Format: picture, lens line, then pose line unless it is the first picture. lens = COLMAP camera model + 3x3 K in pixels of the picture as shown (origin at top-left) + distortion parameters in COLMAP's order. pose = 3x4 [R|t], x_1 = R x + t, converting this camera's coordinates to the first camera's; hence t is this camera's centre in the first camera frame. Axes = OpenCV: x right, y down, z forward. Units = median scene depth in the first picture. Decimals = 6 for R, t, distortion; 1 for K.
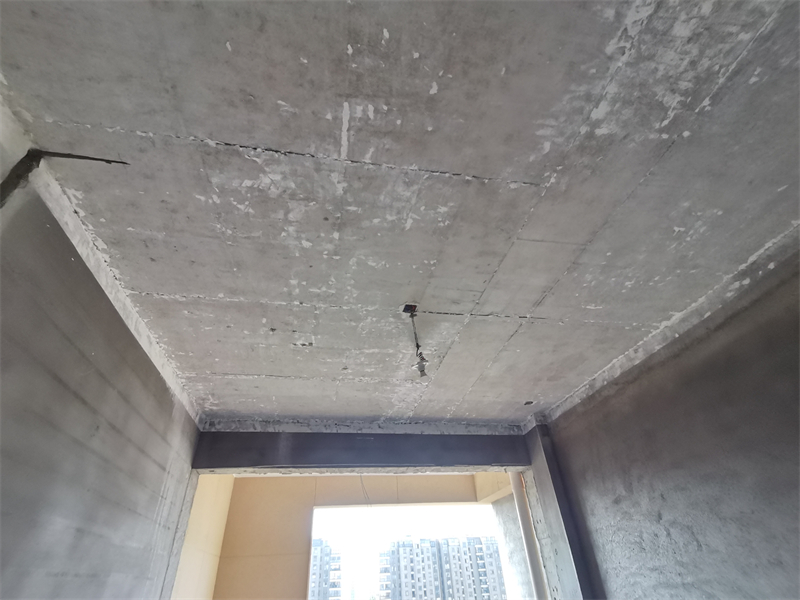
lens RADIAL K [[390.4, 0, 392.9], [0, 390.4, 303.5], [0, 0, 1]] dist [0.068945, -0.054432]
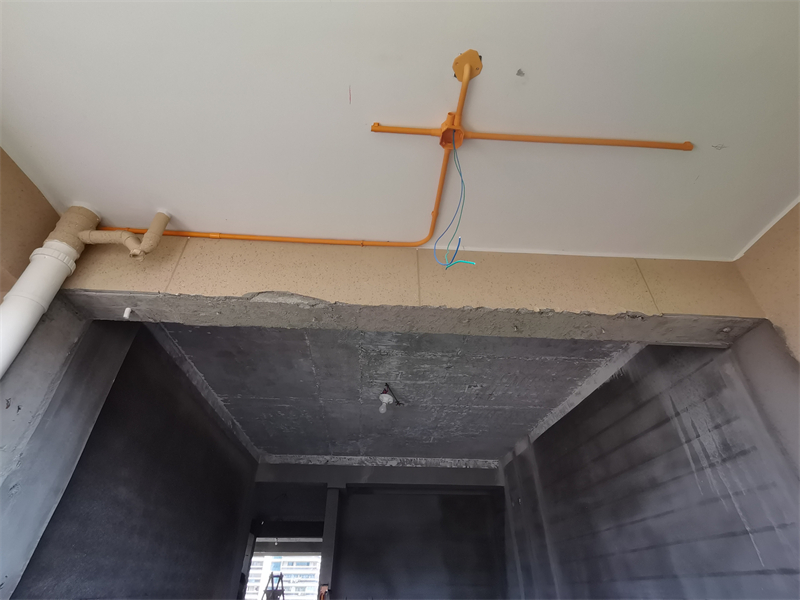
lens RADIAL K [[386.3, 0, 395.3], [0, 386.3, 297.8], [0, 0, 1]] dist [0.052322, -0.053454]
pose [[-0.993926, 0.091065, 0.061790, -0.062730], [-0.031160, 0.305618, -0.951644, 1.150765], [-0.105546, -0.947789, -0.300924, 1.554126]]
